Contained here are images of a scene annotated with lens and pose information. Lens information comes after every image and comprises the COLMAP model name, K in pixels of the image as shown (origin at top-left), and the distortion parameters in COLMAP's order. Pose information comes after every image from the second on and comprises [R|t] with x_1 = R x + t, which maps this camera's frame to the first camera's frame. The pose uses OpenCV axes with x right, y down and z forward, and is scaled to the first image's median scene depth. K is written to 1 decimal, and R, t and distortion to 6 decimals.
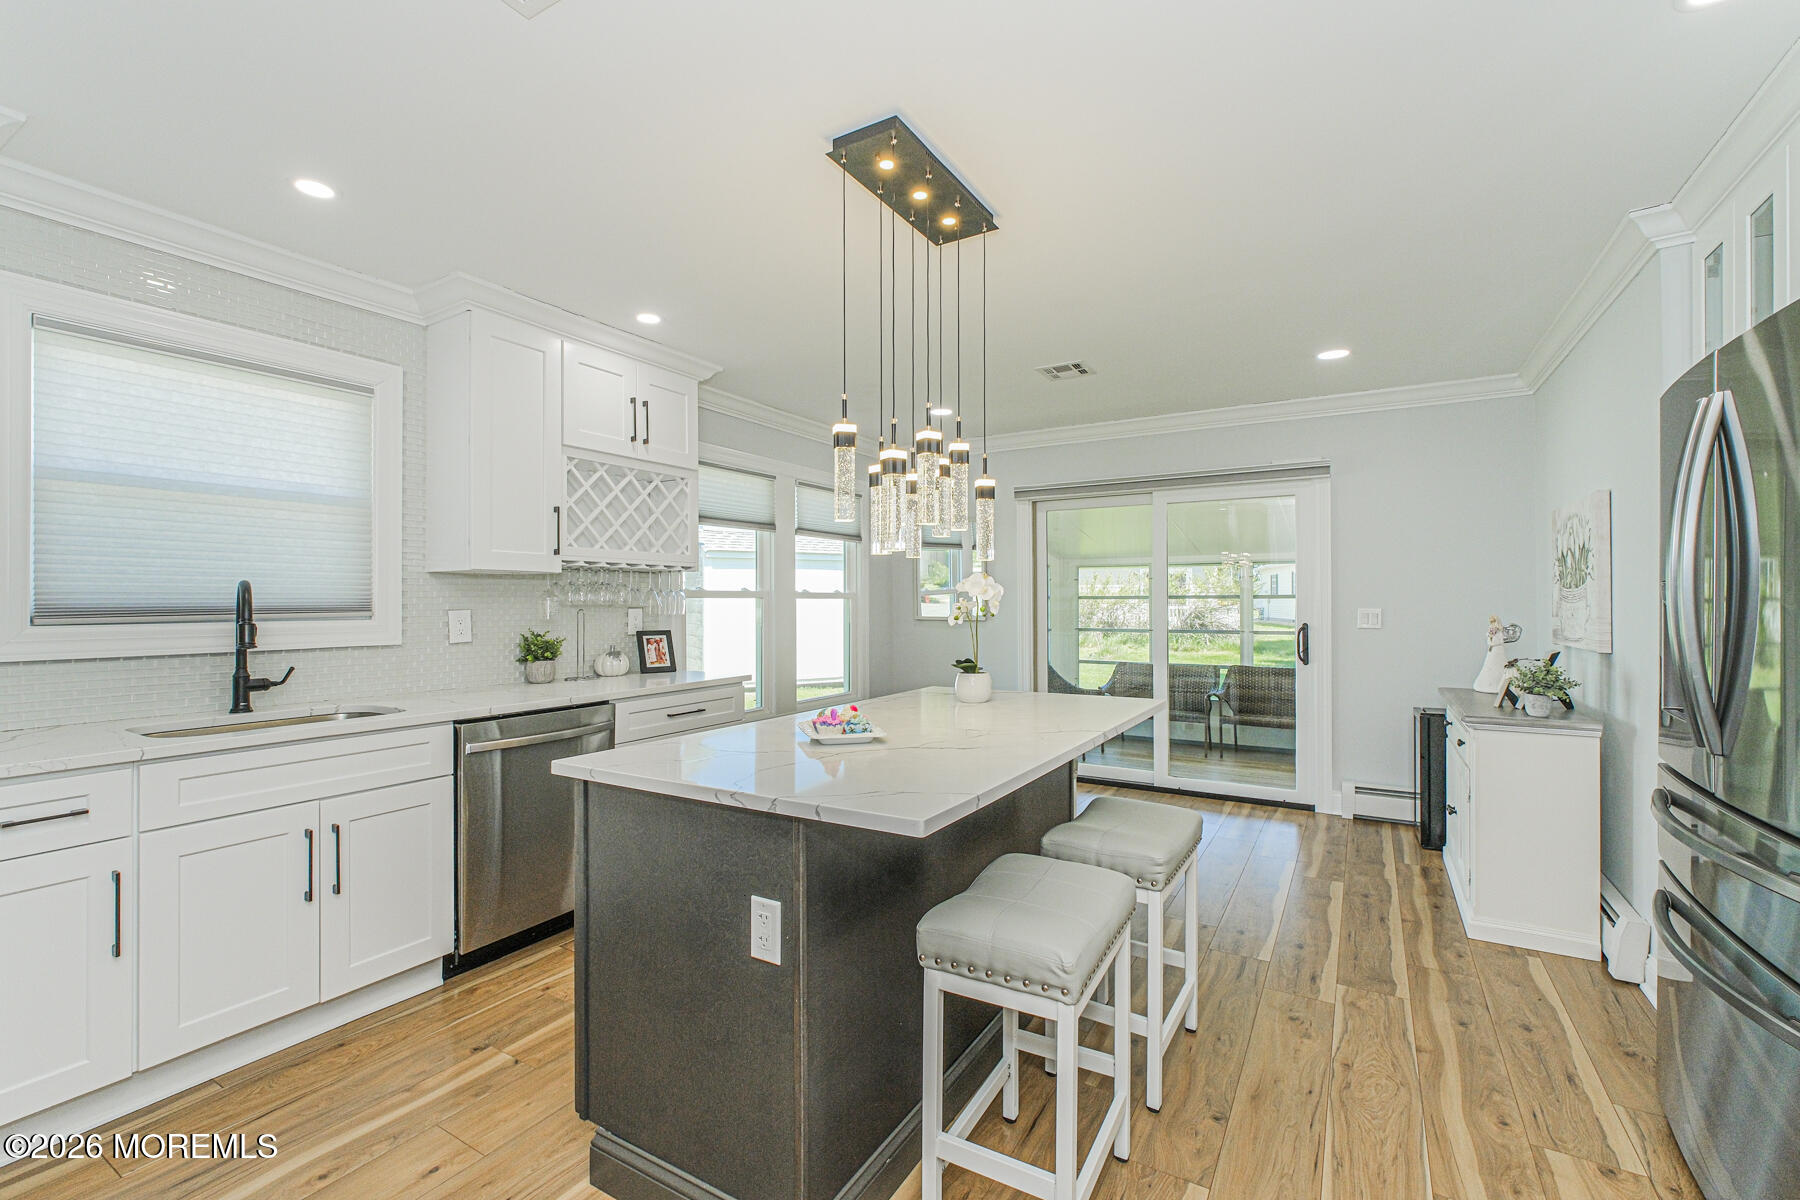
lens RADIAL K [[769.1, 0, 900.0], [0, 769.1, 600.0], [0, 0, 1]] dist [-0.000524, -0.000197]
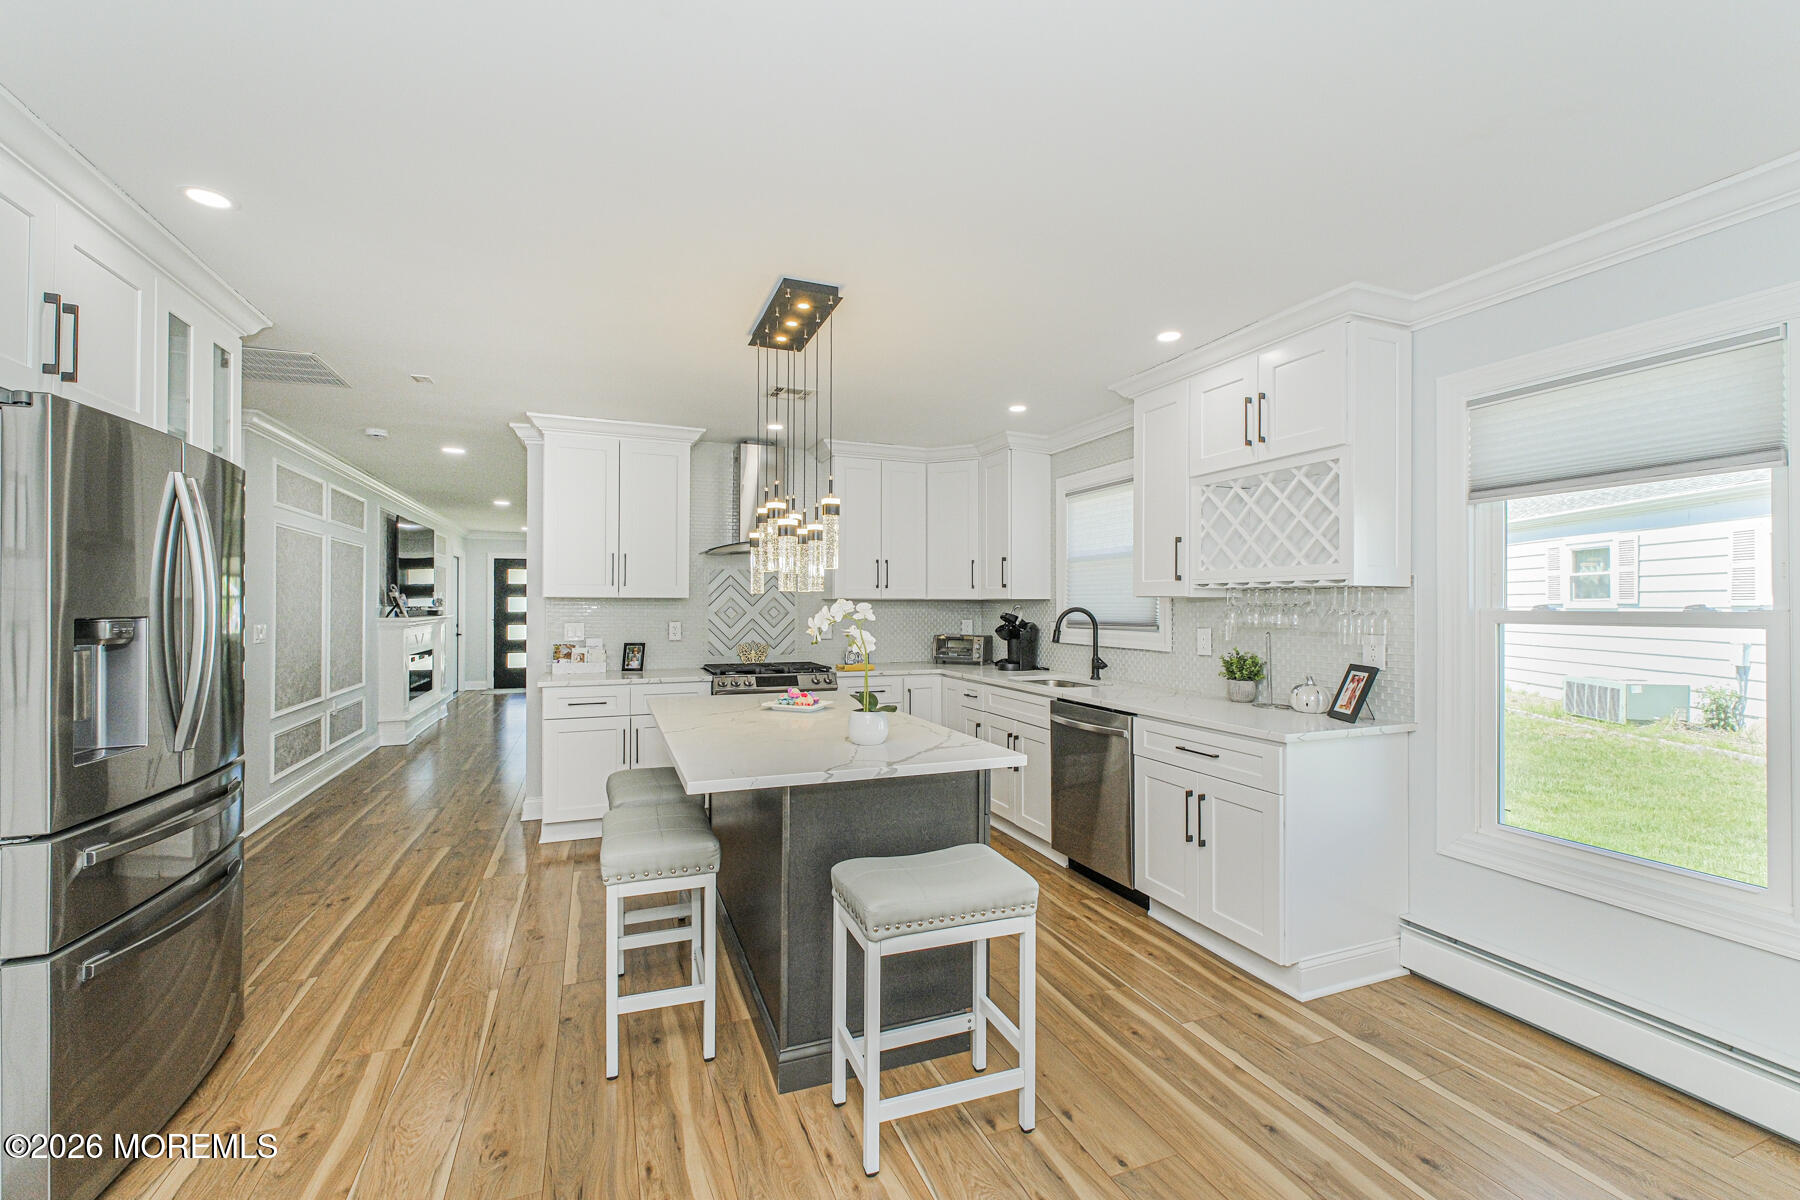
lens RADIAL K [[753.5, 0, 906.7], [0, 753.5, 599.0], [0, 0, 1]] dist [0.009015, 0.000030]
pose [[-0.596401, -0.004293, -0.802675, 0.639402], [0.002752, 0.999969, -0.007393, -0.024482], [0.802682, -0.006618, -0.596371, 1.292154]]
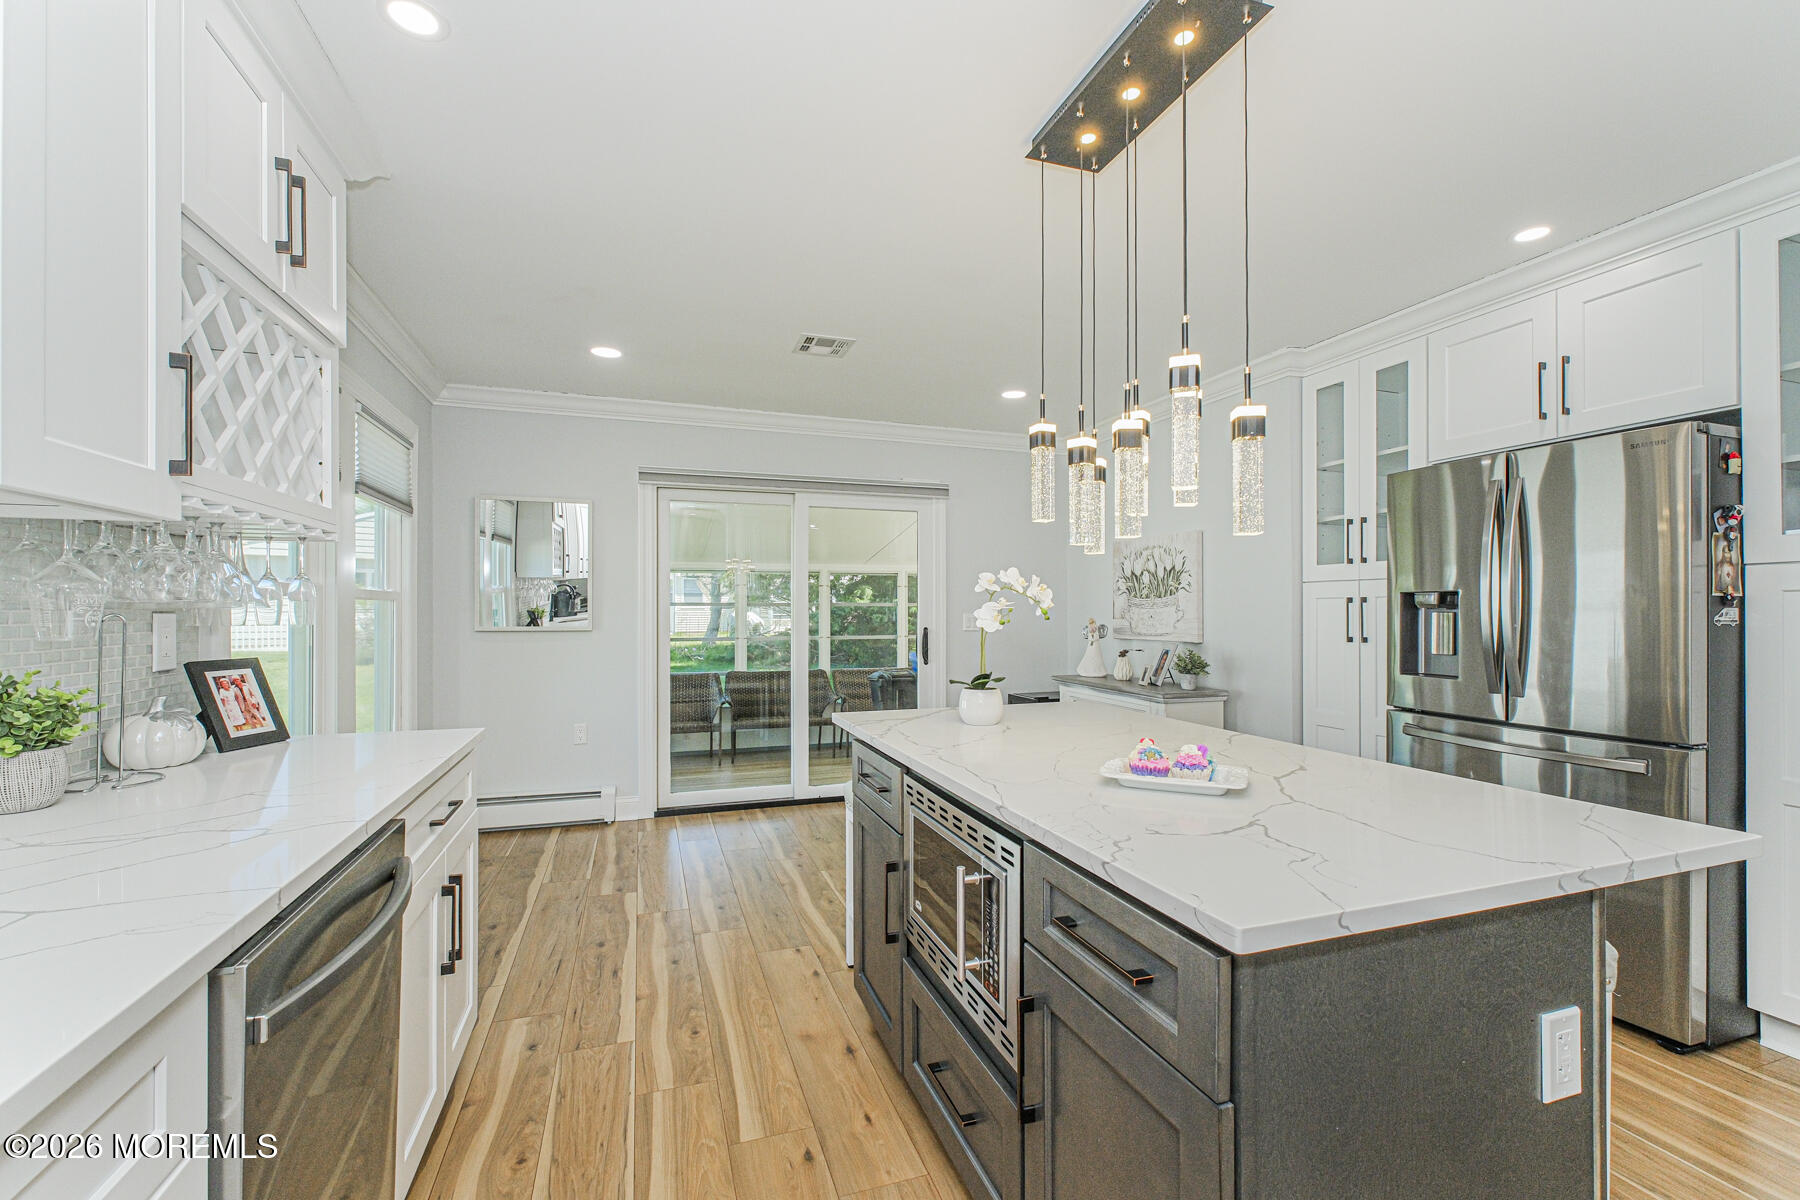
lens RADIAL K [[775.8, 0, 900.0], [0, 775.8, 600.0], [0, 0, 1]] dist [0.010372, 0.000041]
pose [[0.645945, 0.014425, 0.763248, -0.501984], [-0.008051, 0.999895, -0.012084, 0.005931], [-0.763342, 0.001661, 0.645993, 0.434580]]
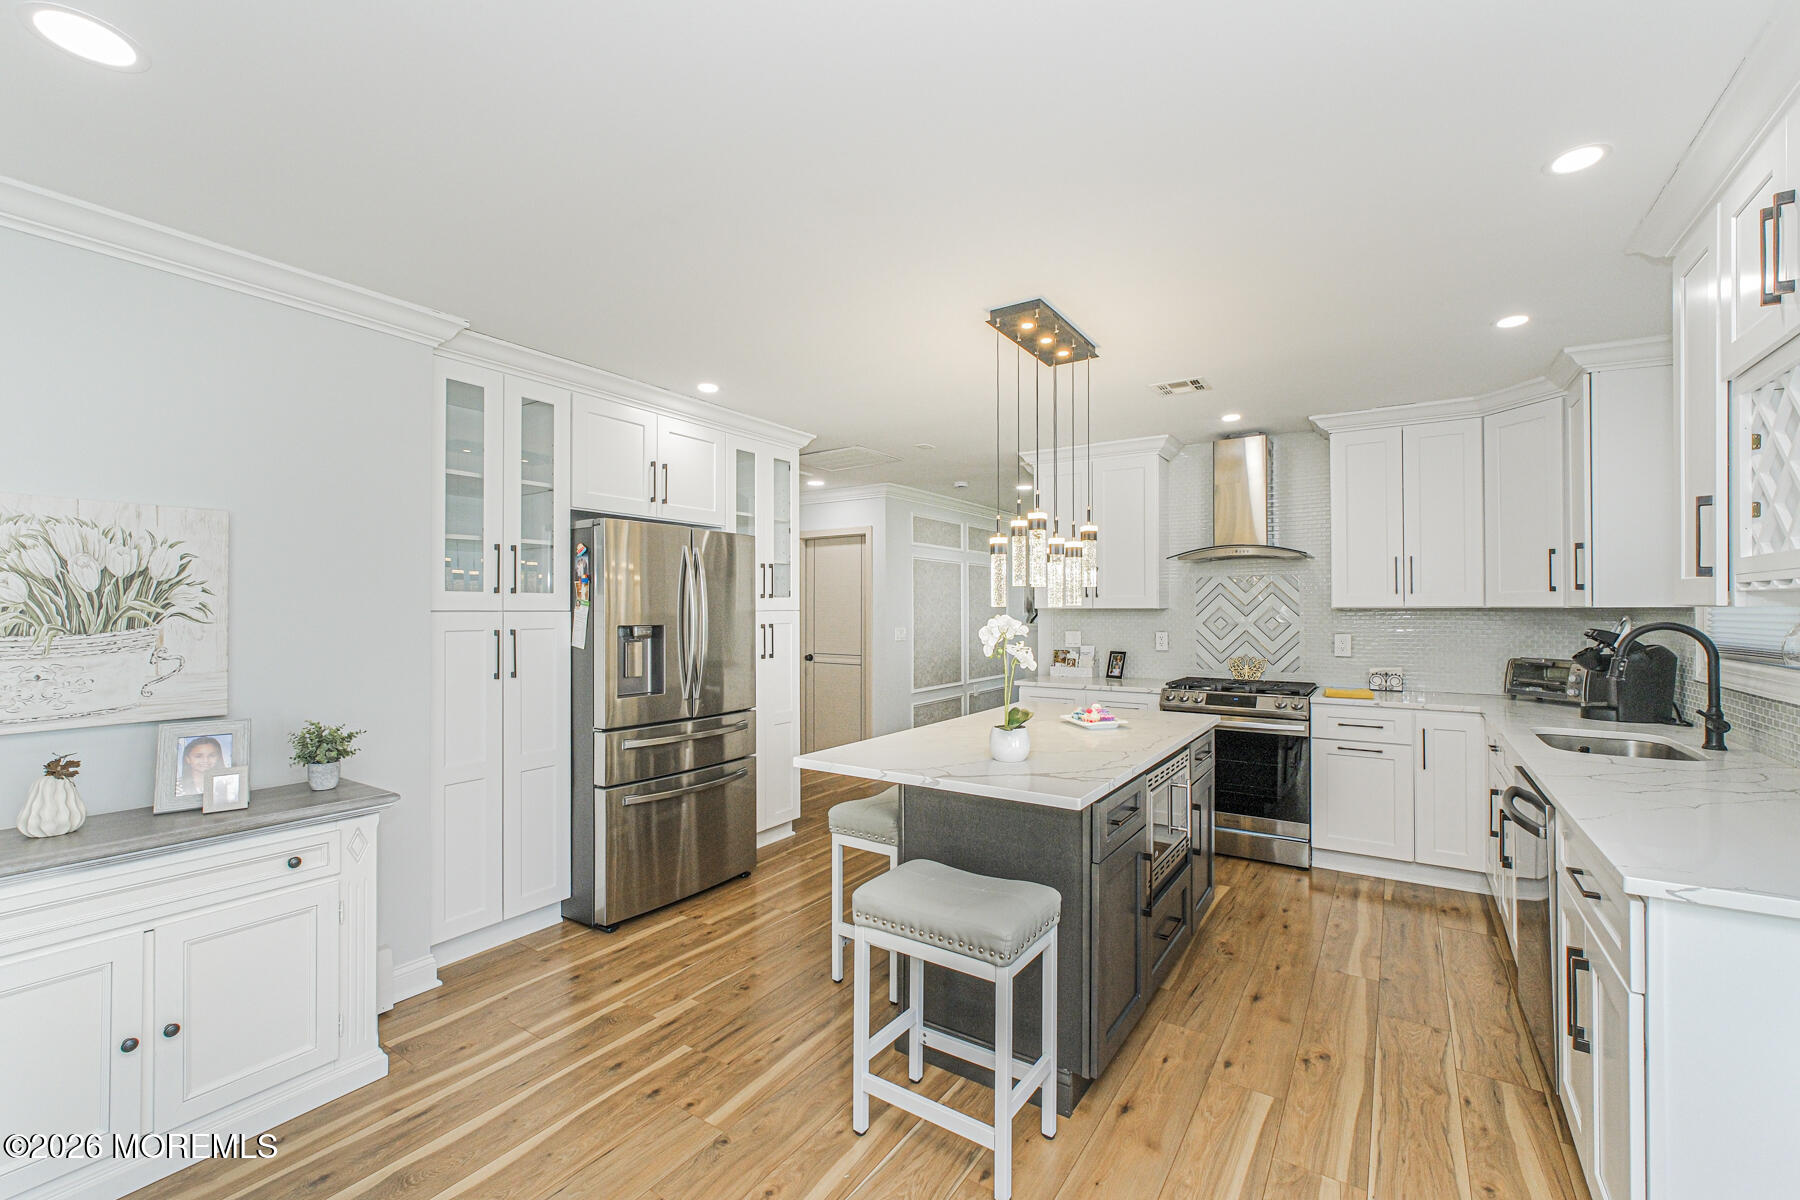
lens RADIAL K [[766.5, 0, 906.2], [0, 766.5, 601.9], [0, 0, 1]] dist [0.000582, -0.000427]
pose [[-0.999578, 0.005154, 0.028593, 0.155416], [0.004766, 0.999896, -0.013632, -0.032759], [-0.028661, -0.013490, -0.999498, 1.564538]]
